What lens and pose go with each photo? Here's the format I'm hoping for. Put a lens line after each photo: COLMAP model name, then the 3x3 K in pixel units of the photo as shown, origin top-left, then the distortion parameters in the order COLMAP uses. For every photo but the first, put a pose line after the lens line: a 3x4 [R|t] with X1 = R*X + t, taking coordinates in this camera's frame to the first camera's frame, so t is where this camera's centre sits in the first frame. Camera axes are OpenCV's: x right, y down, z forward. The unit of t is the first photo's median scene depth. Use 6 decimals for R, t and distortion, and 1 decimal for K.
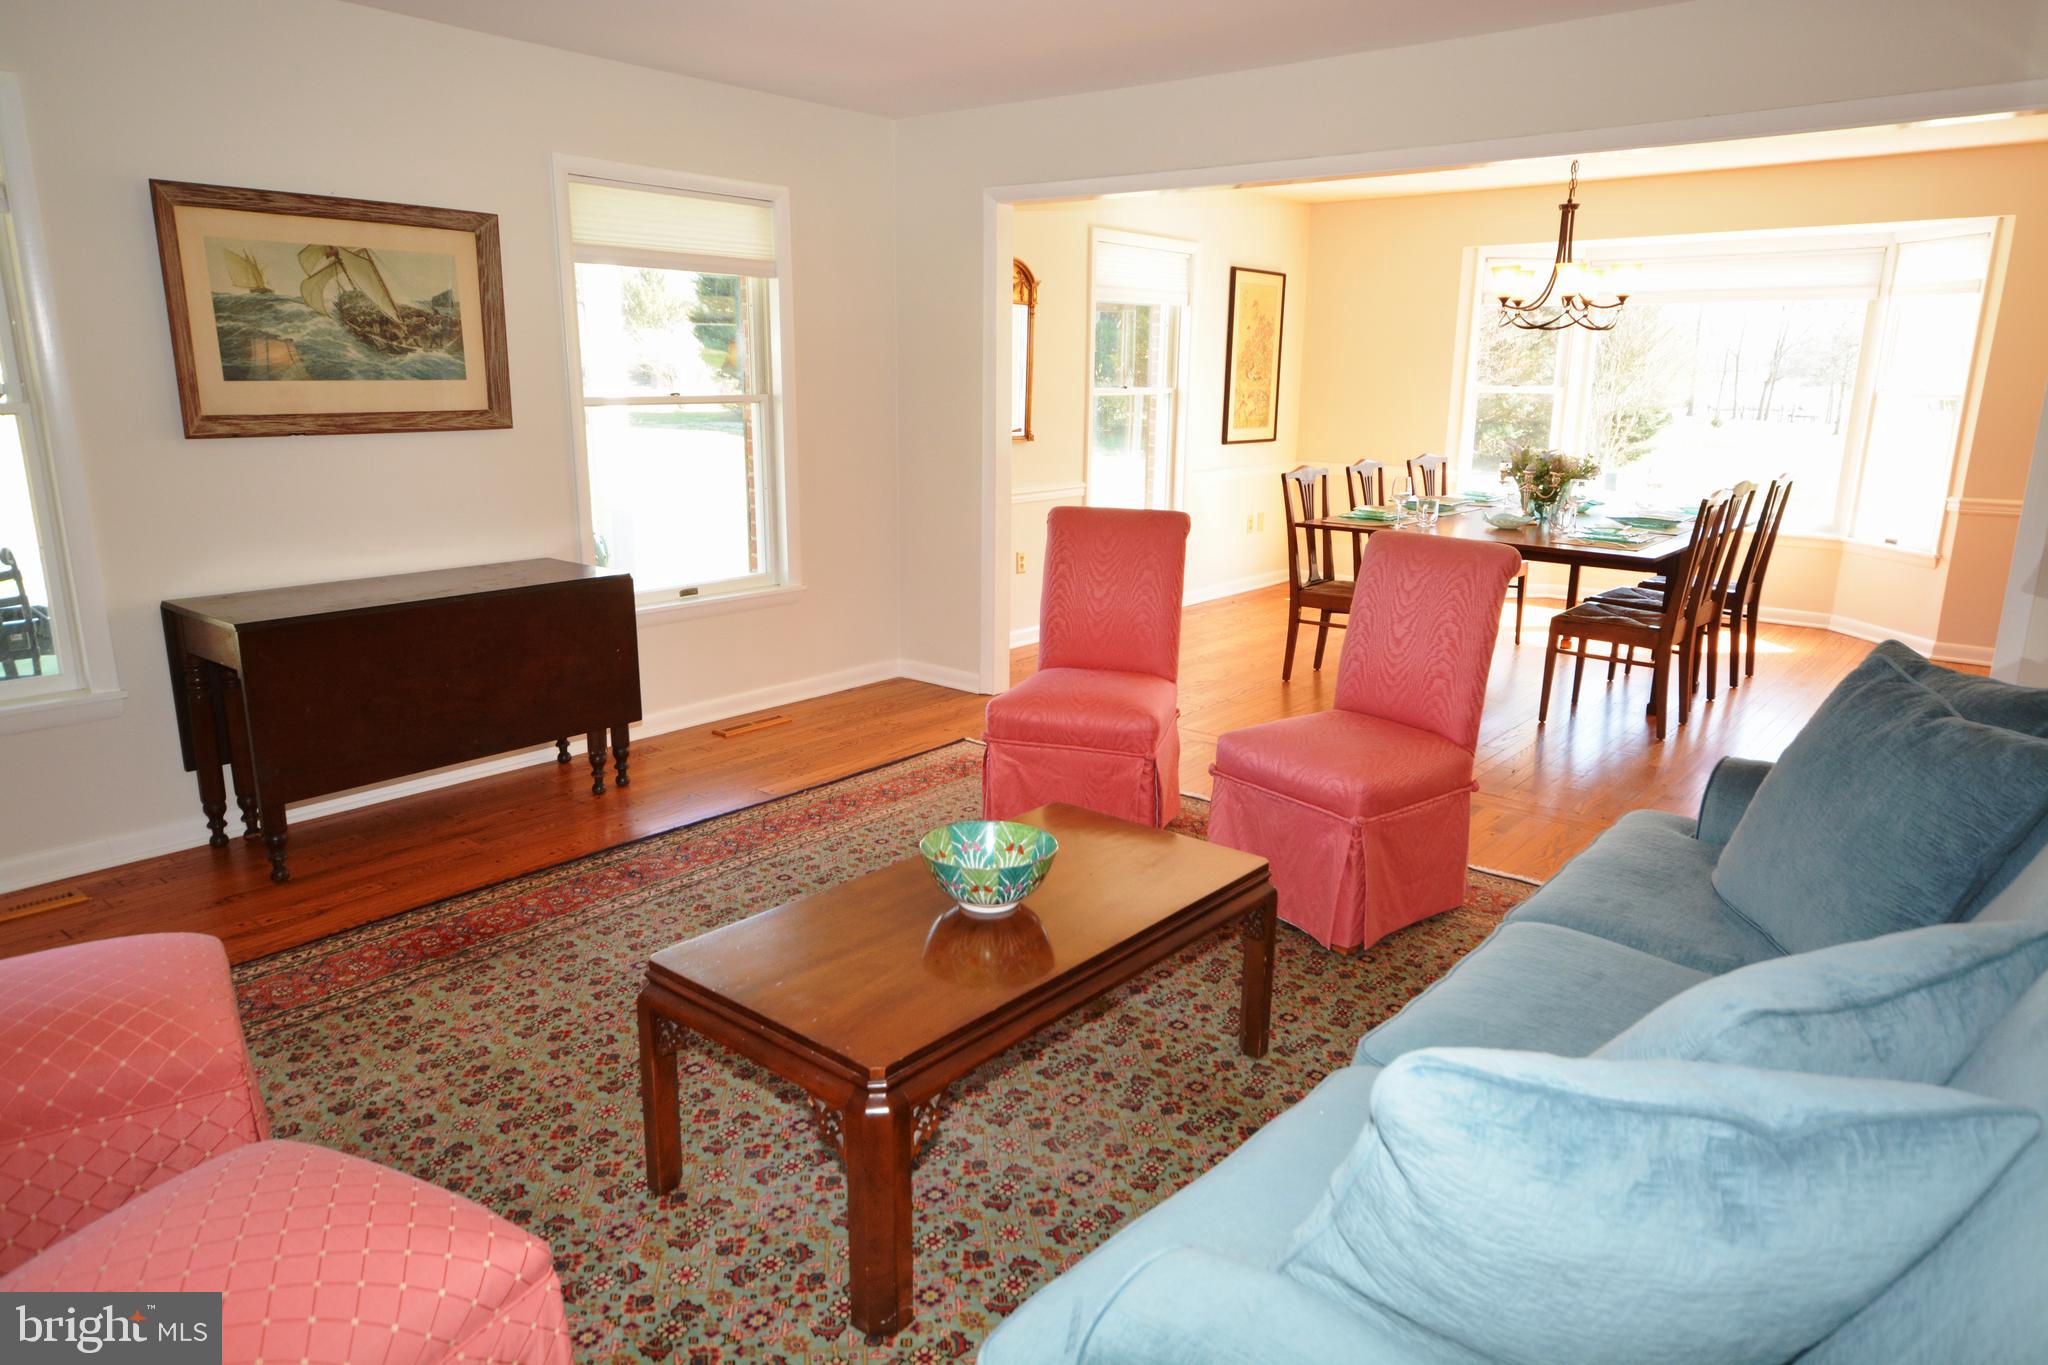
lens RADIAL K [[1327.5, 0, 1024.0], [0, 1327.5, 682.5], [0, 0, 1]] dist [-0.001516, -0.000634]
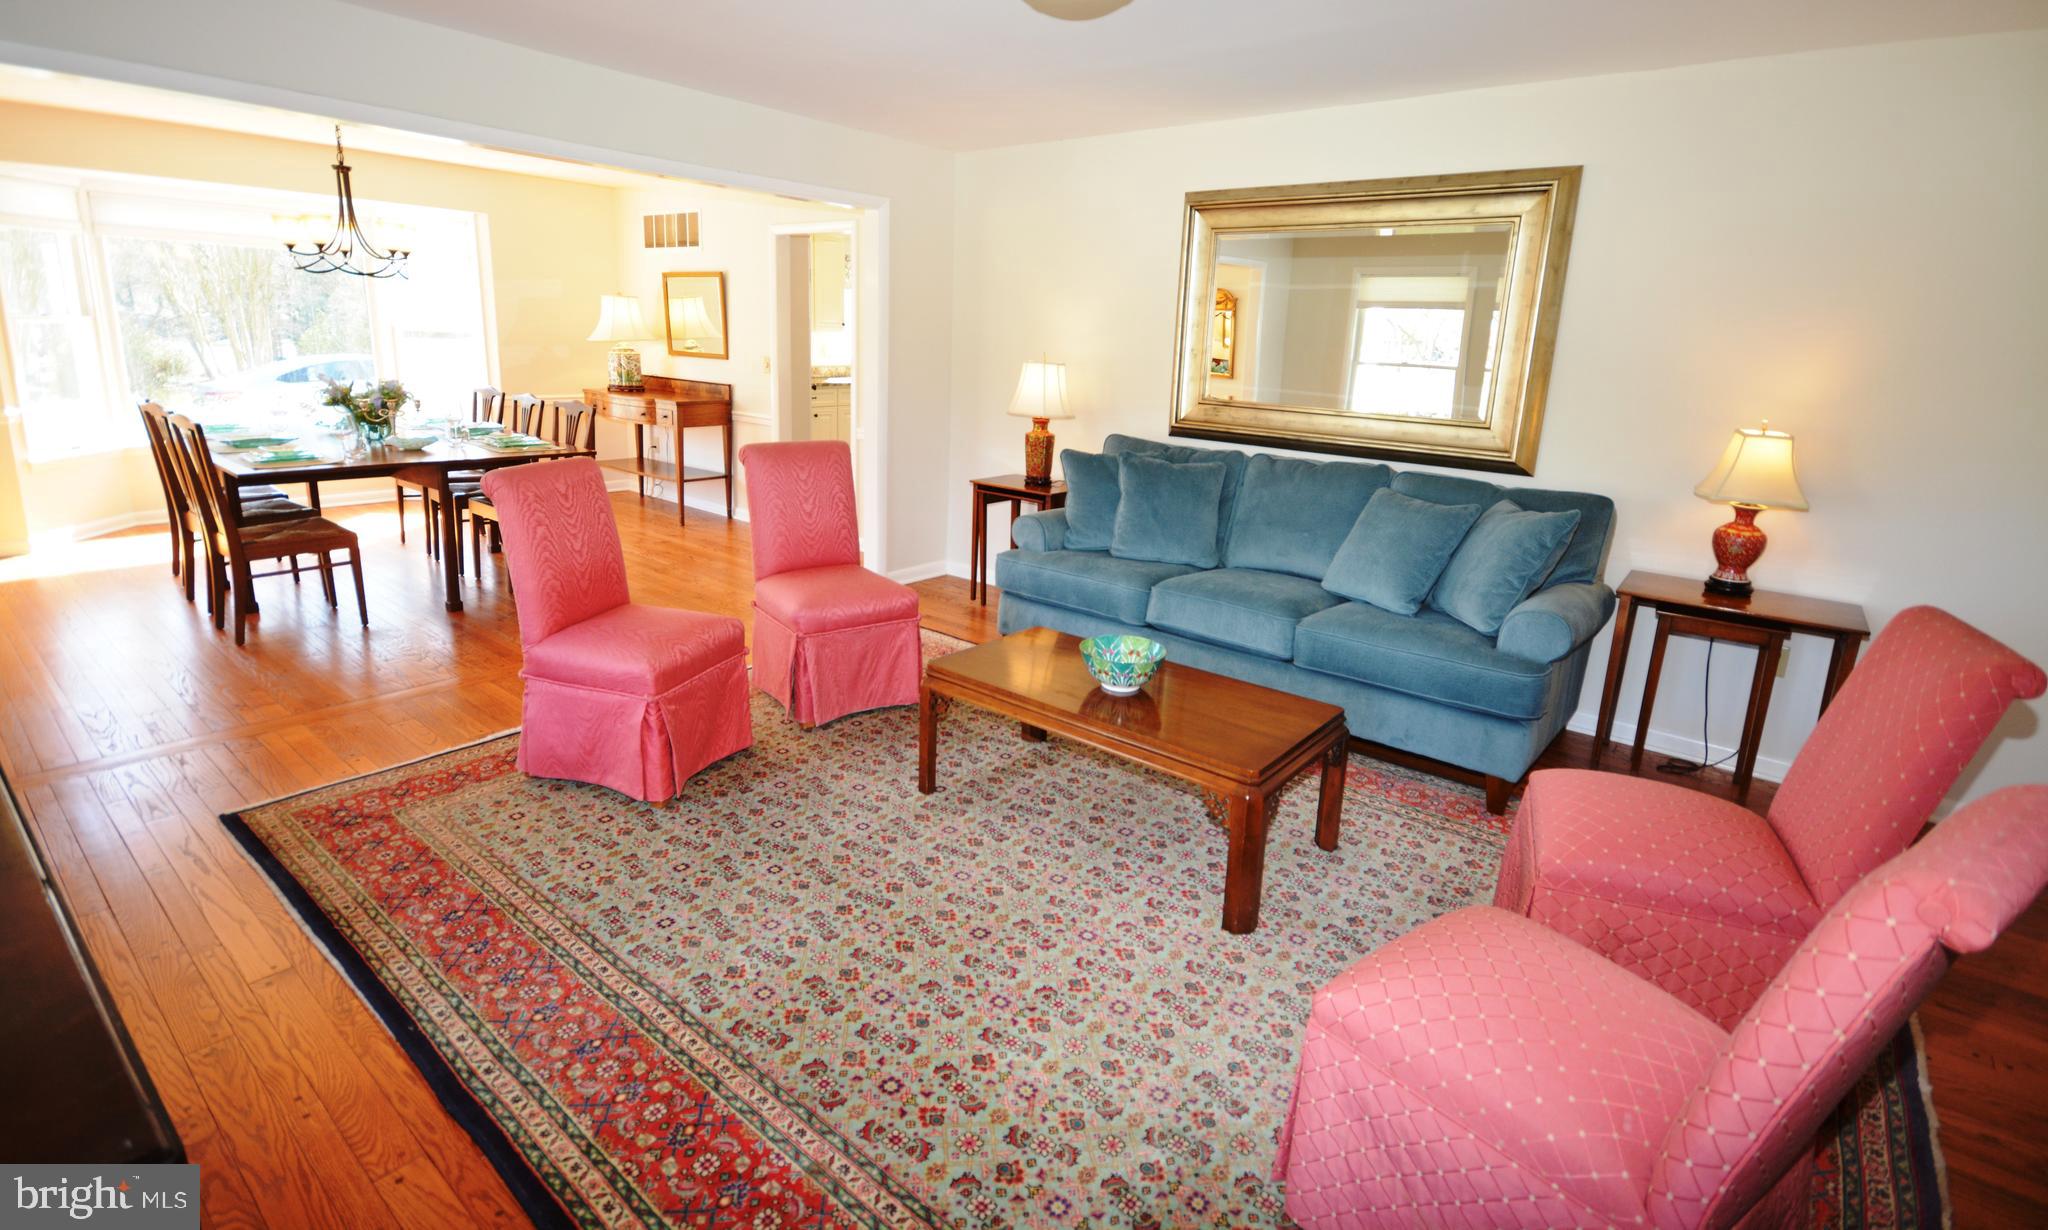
lens RADIAL K [[945.6, 0, 1021.4], [0, 945.6, 587.1], [0, 0, 1]] dist [0.000480, 0.000003]
pose [[-0.017440, -0.265930, 0.963835, -0.637666], [0.198029, 0.943966, 0.264031, -0.155900], [-0.980041, 0.195472, 0.036199, 0.624635]]
